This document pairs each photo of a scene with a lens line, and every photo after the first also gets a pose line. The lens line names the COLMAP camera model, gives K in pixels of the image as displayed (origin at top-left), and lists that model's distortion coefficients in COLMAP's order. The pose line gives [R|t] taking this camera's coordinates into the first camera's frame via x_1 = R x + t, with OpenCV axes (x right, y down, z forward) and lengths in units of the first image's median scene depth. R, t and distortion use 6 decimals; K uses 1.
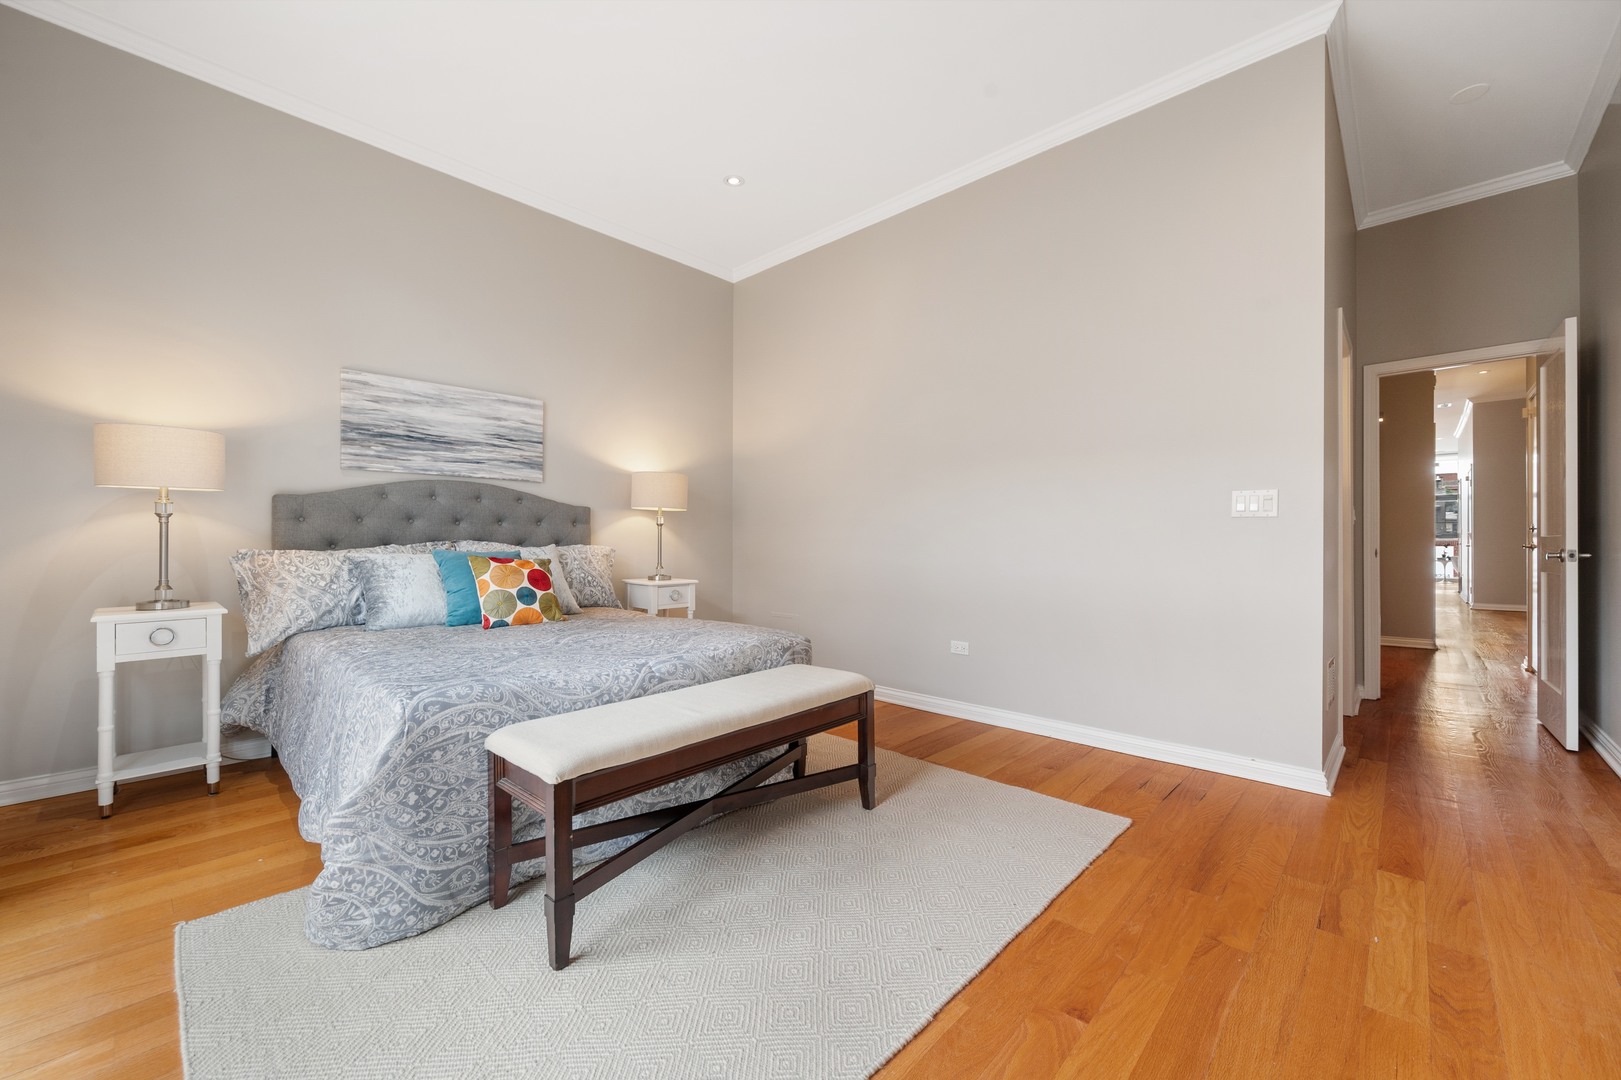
lens RADIAL K [[638.0, 0, 814.6], [0, 638.0, 533.6], [0, 0, 1]] dist [-0.000539, 0.001309]
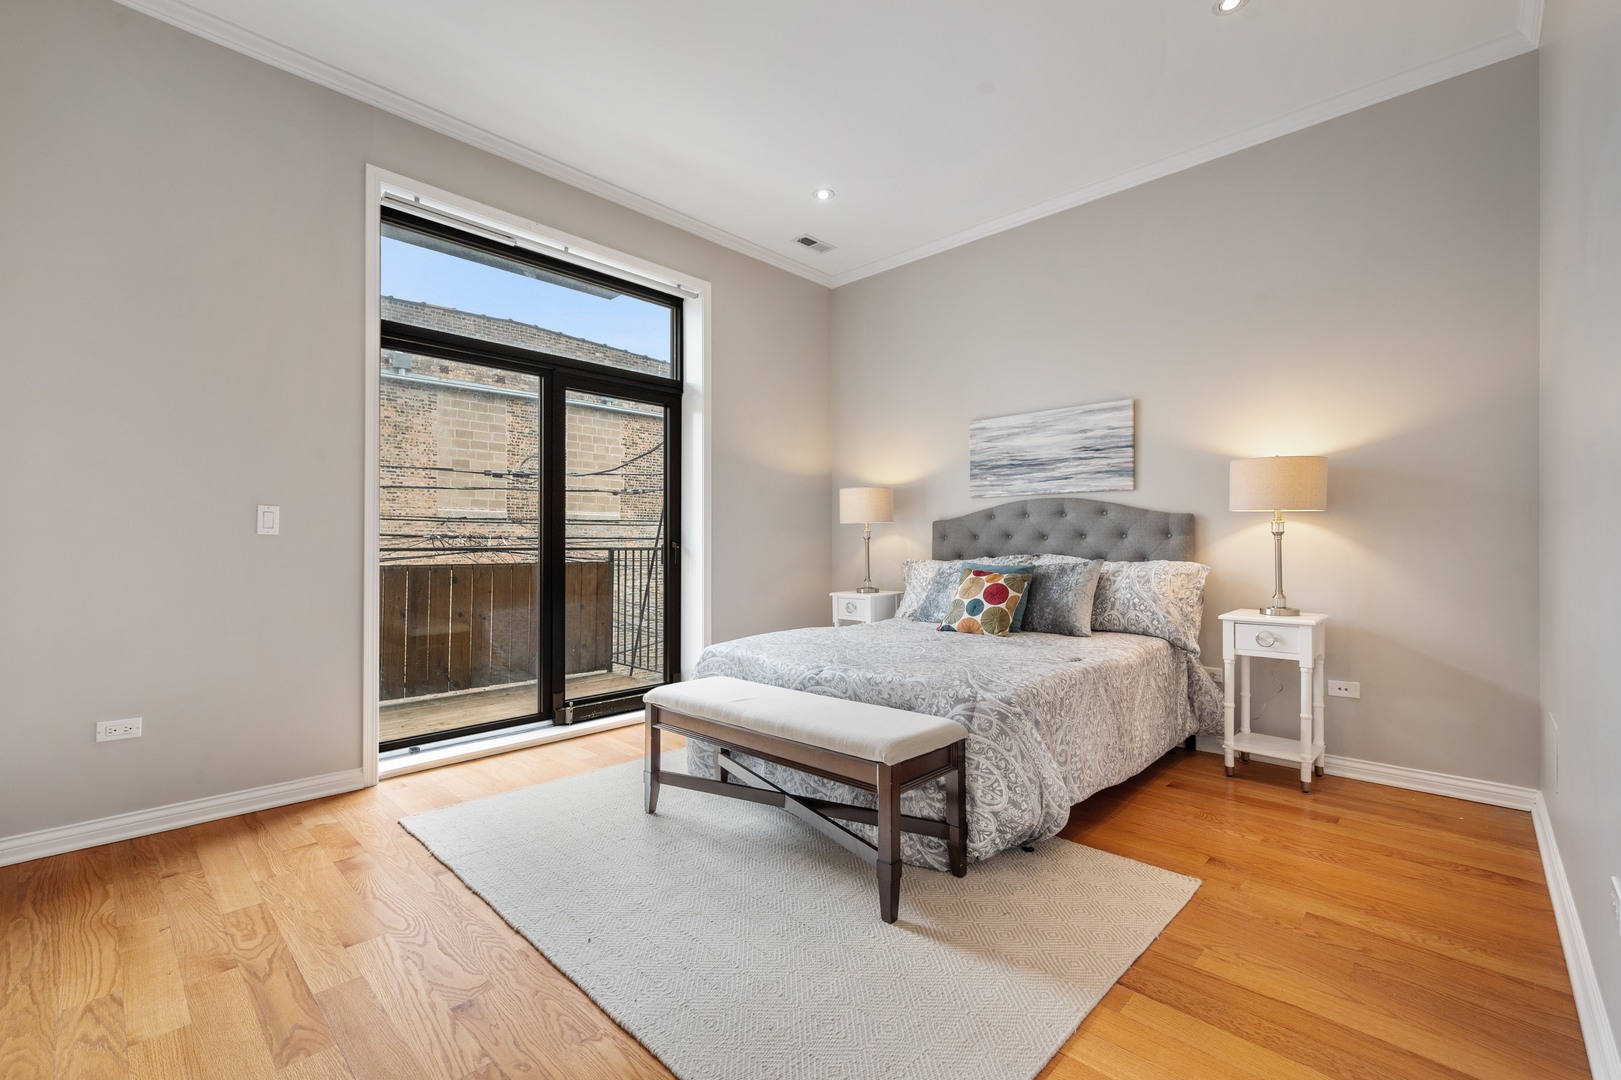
lens RADIAL K [[669.1, 0, 817.0], [0, 669.1, 546.8], [0, 0, 1]] dist [0.002274, 0.000424]
pose [[0.019235, -0.004469, -0.999805, 0.560536], [0.005390, 0.999976, -0.004366, 0.000682], [0.999800, -0.005305, 0.019258, 0.604922]]
